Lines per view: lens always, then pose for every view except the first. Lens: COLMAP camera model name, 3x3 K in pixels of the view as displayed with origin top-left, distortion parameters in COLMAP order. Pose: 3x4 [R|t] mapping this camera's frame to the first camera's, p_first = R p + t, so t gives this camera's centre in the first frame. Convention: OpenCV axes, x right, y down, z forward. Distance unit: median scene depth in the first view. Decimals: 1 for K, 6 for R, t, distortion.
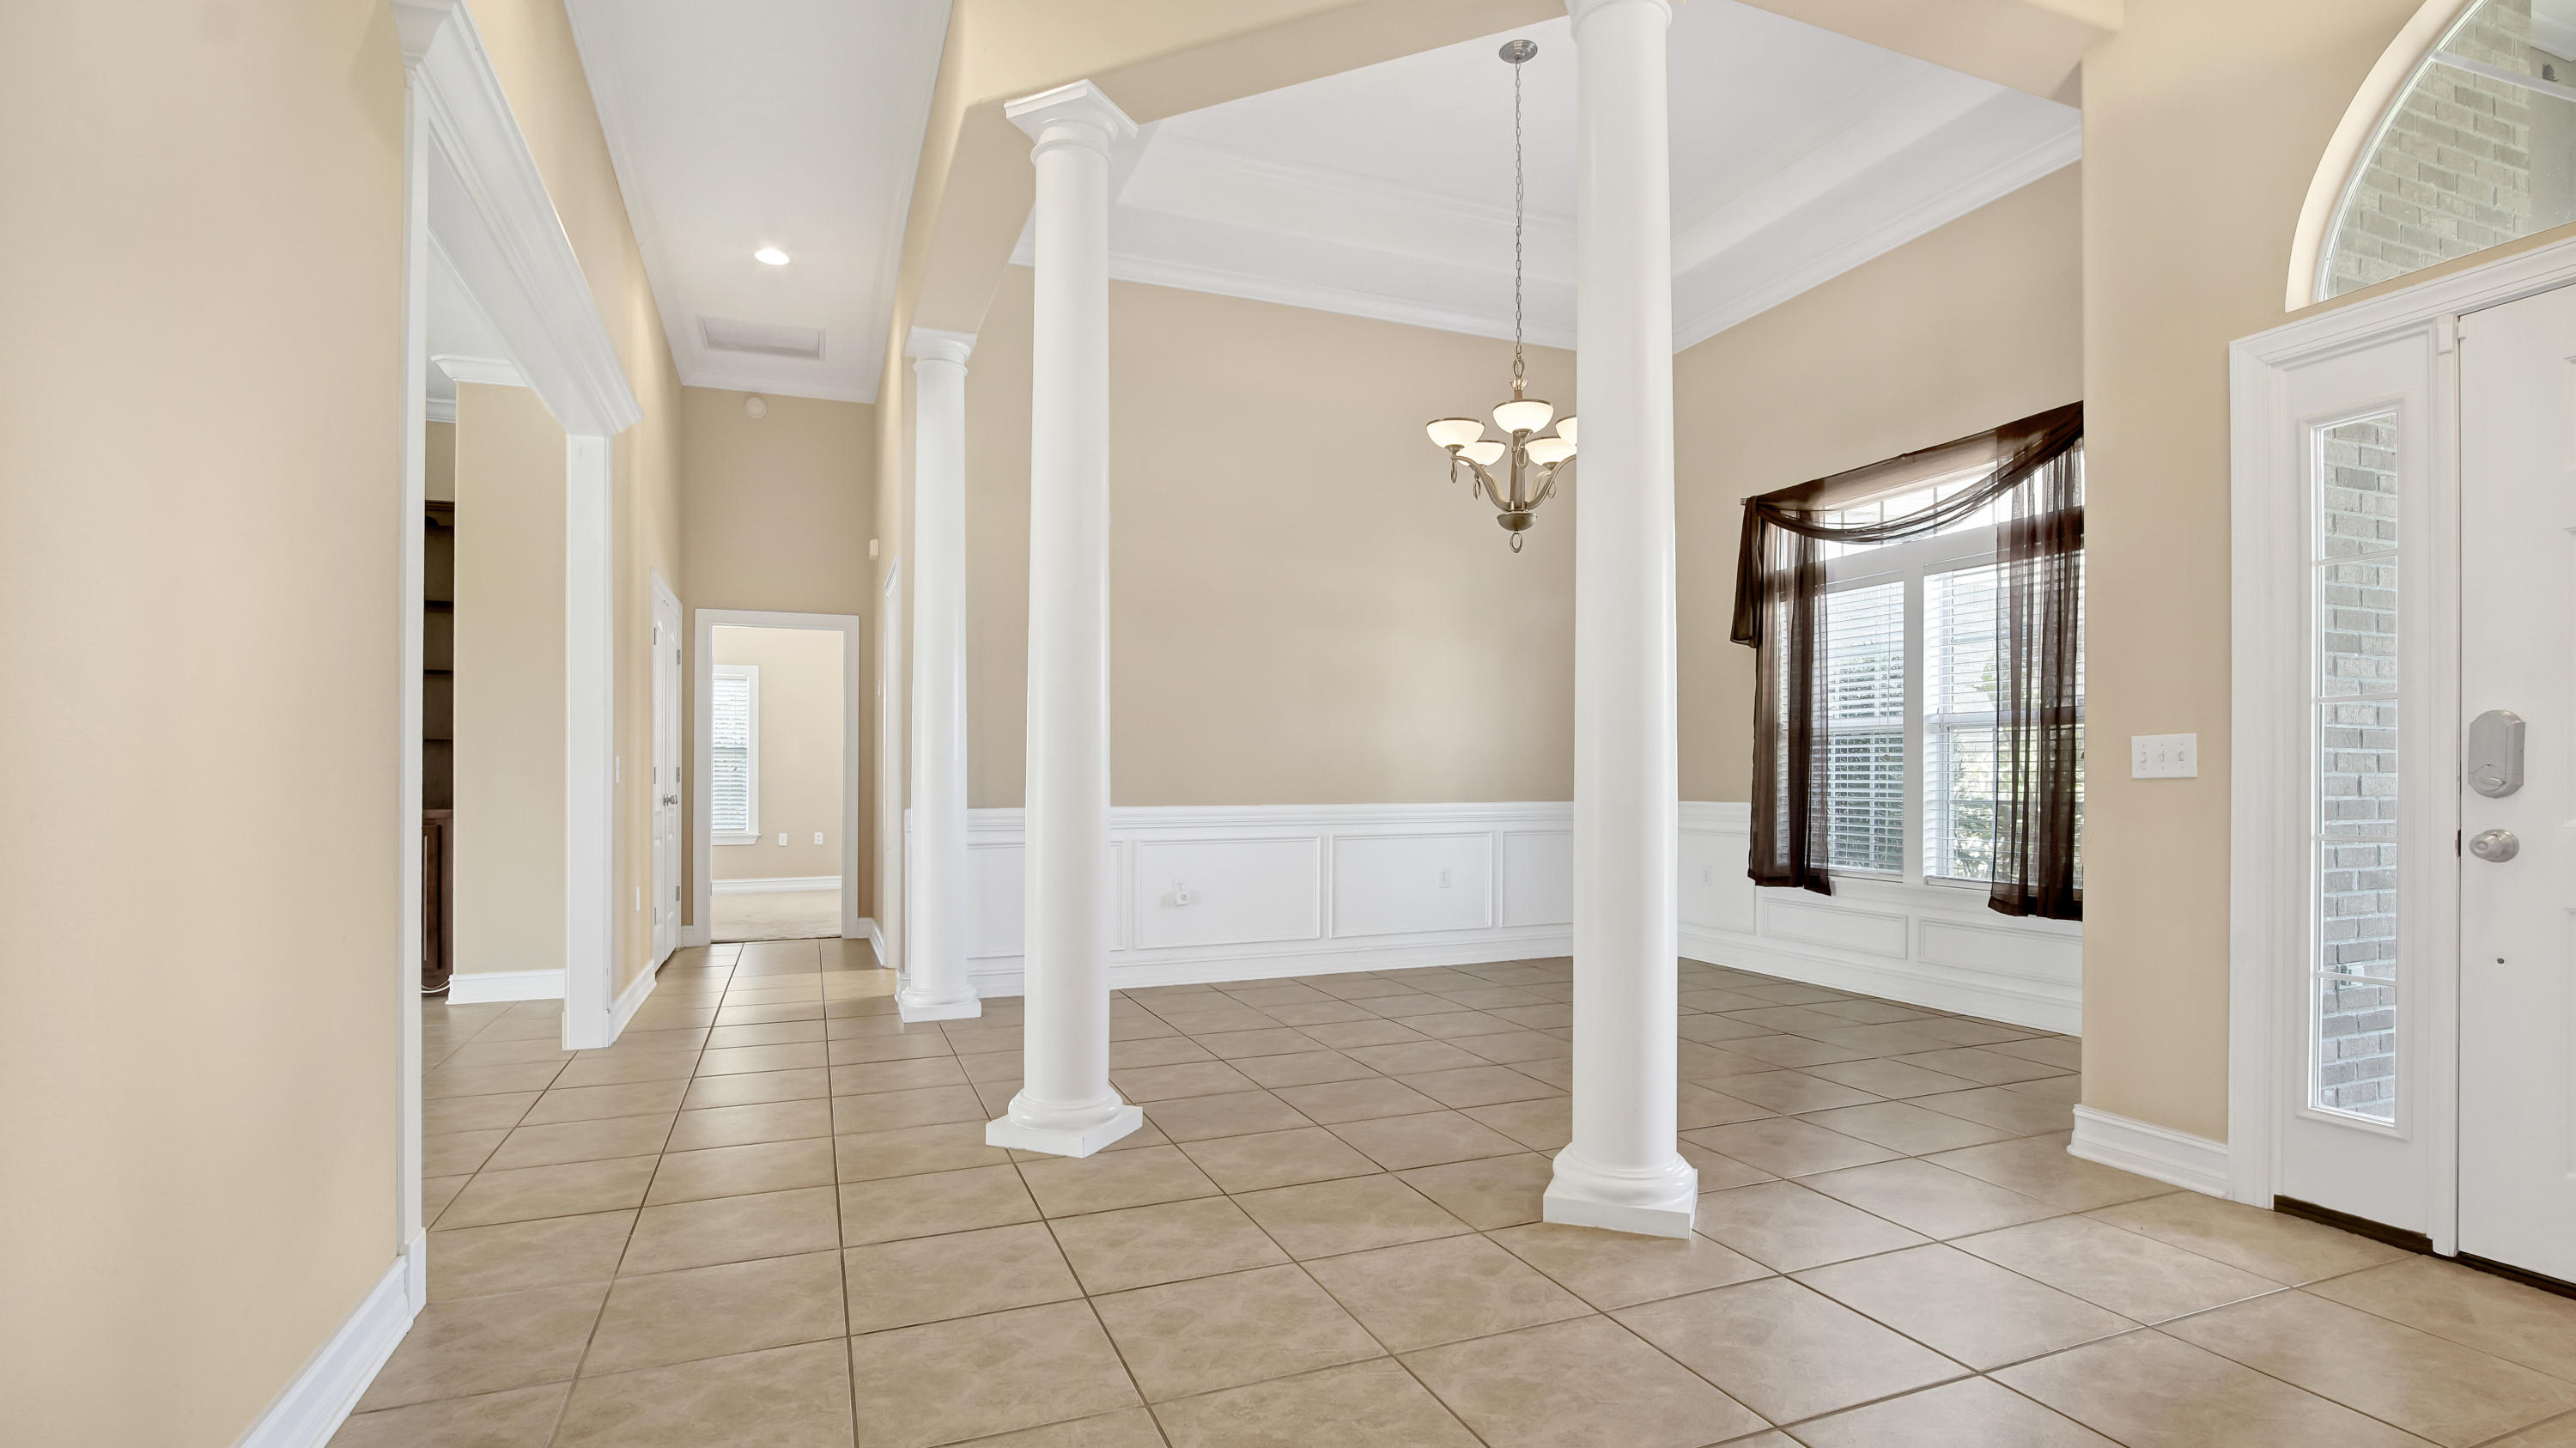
lens RADIAL K [[1198.9, 0, 1283.8], [0, 1198.9, 814.2], [0, 0, 1]] dist [-0.021961, -0.000288]
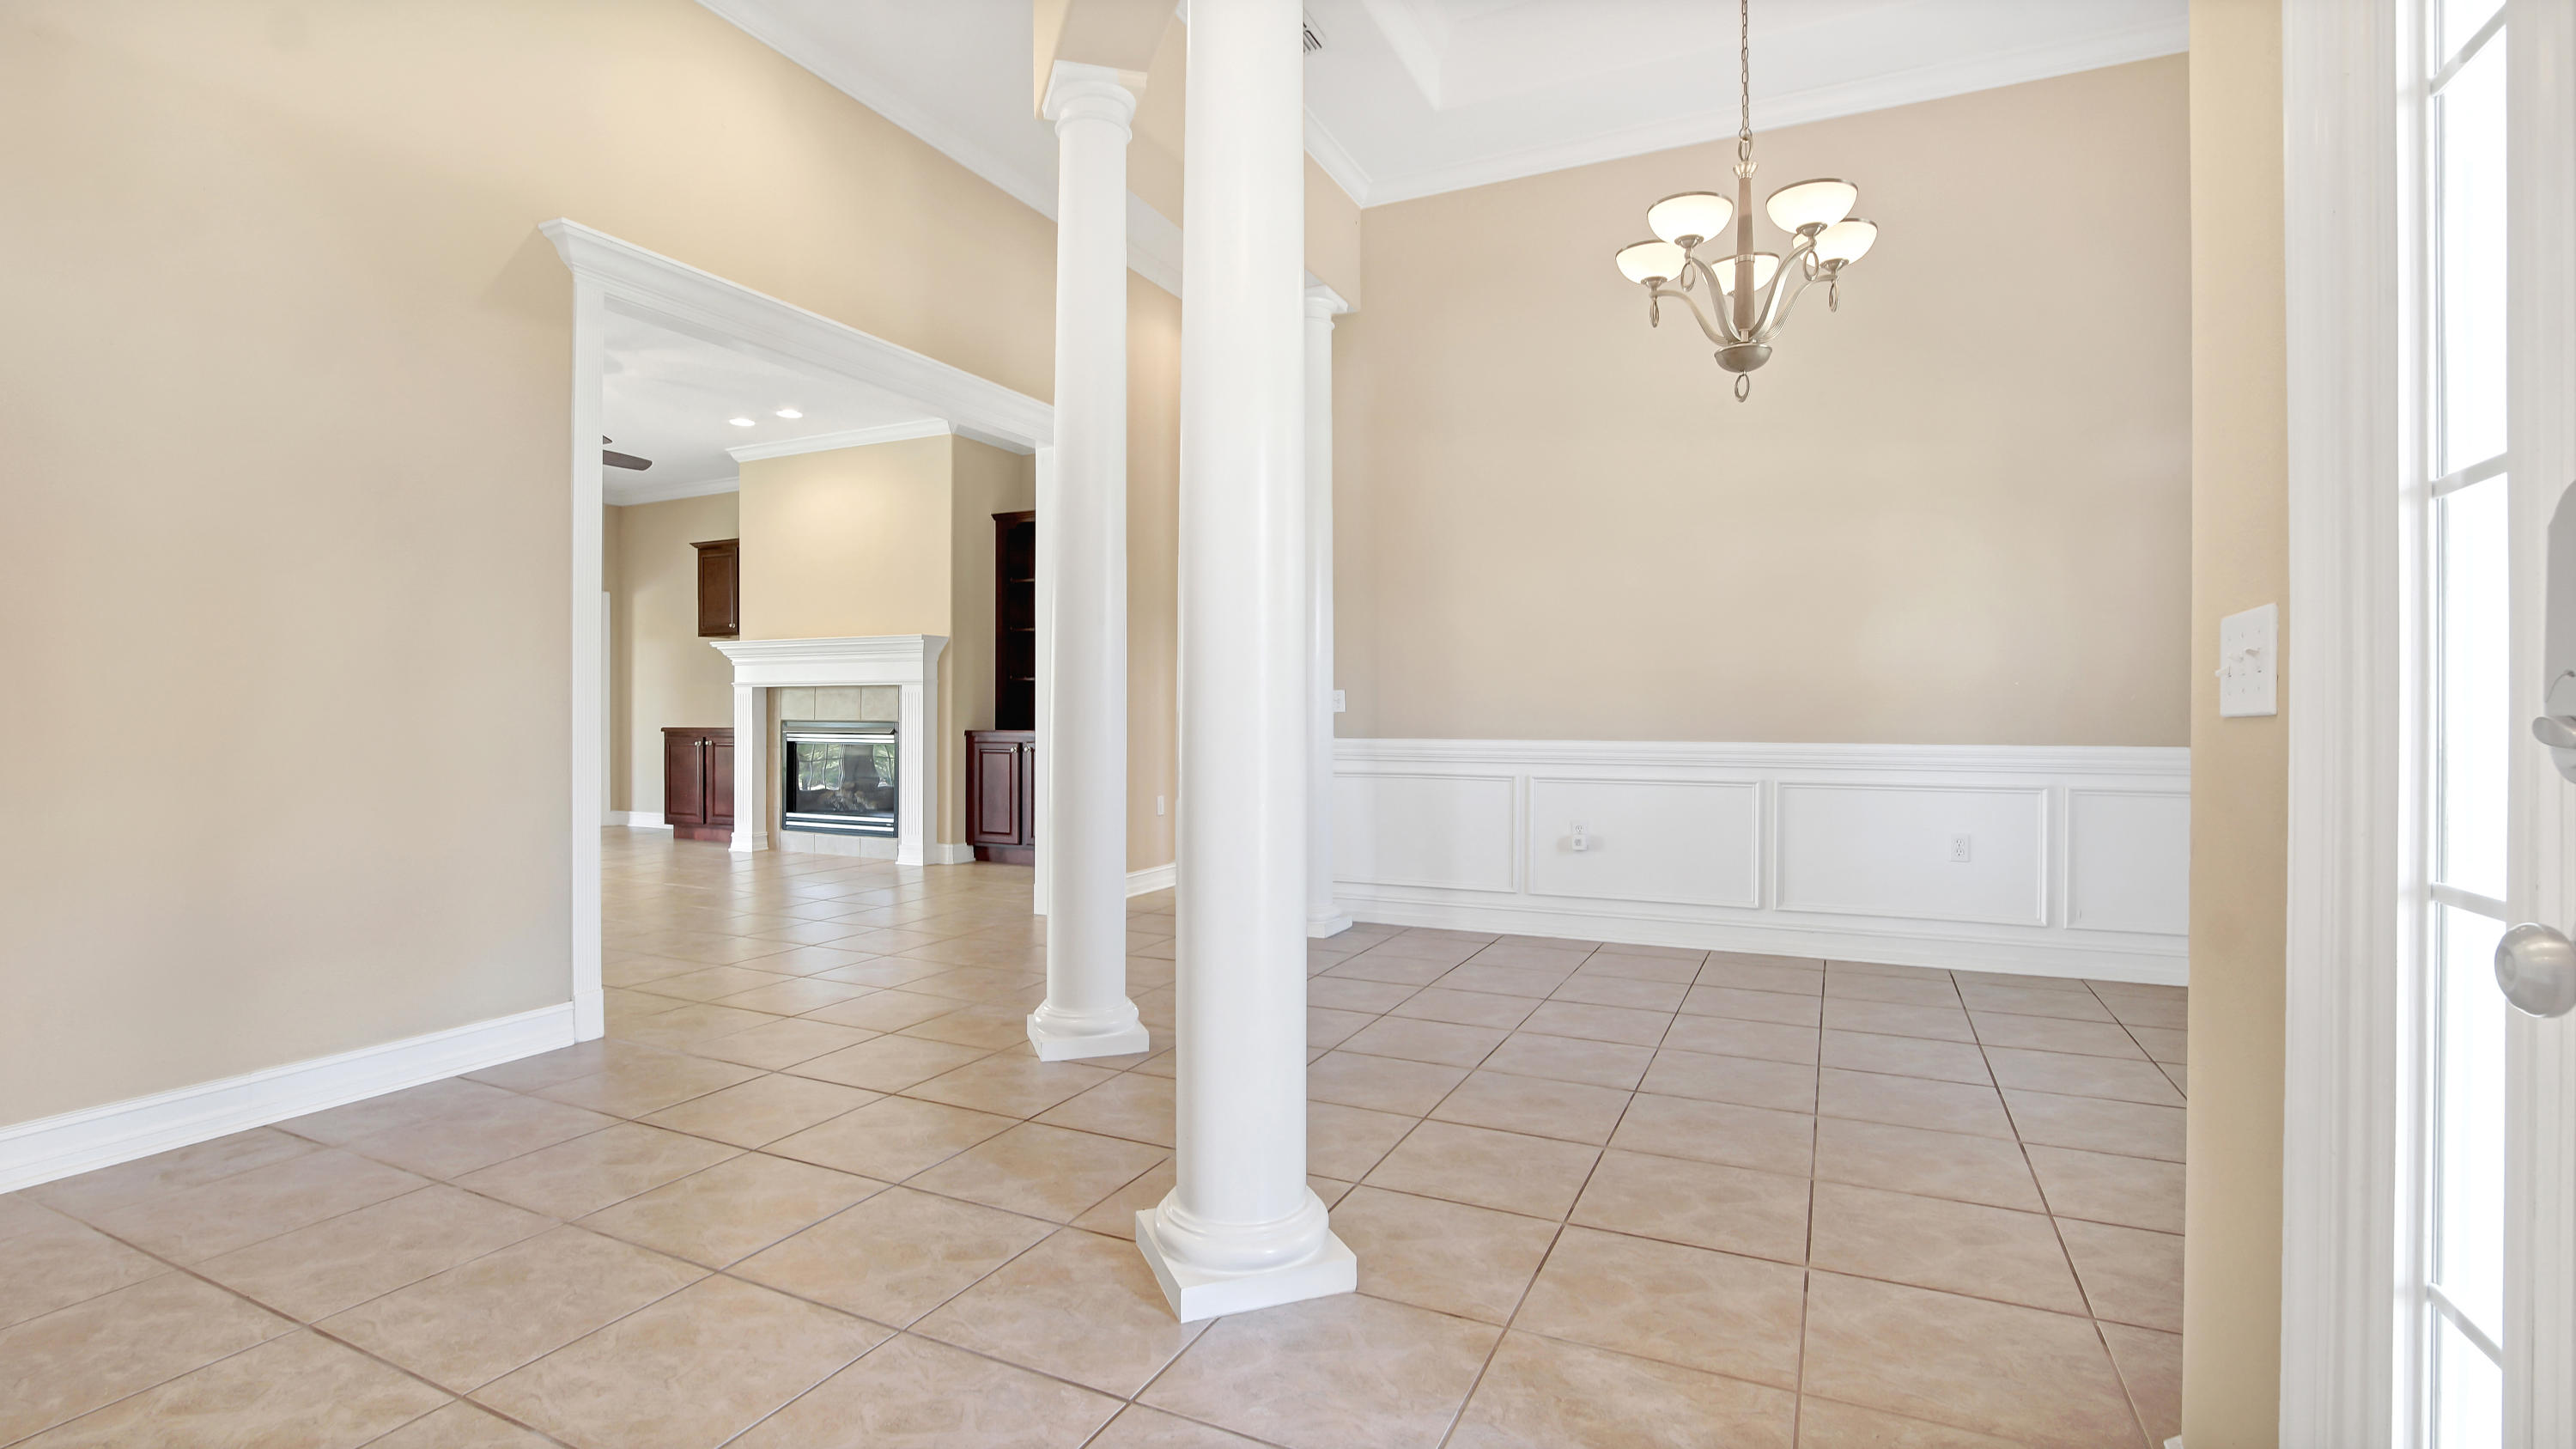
lens RADIAL K [[1185.0, 0, 1288.0], [0, 1185.0, 724.5], [0, 0, 1]] dist [-0.039318, 0.000043]
pose [[0.680888, 0.014153, -0.732251, 0.809544], [-0.027763, 0.999593, -0.006496, -0.012427], [0.731861, 0.024752, 0.681004, 0.477199]]
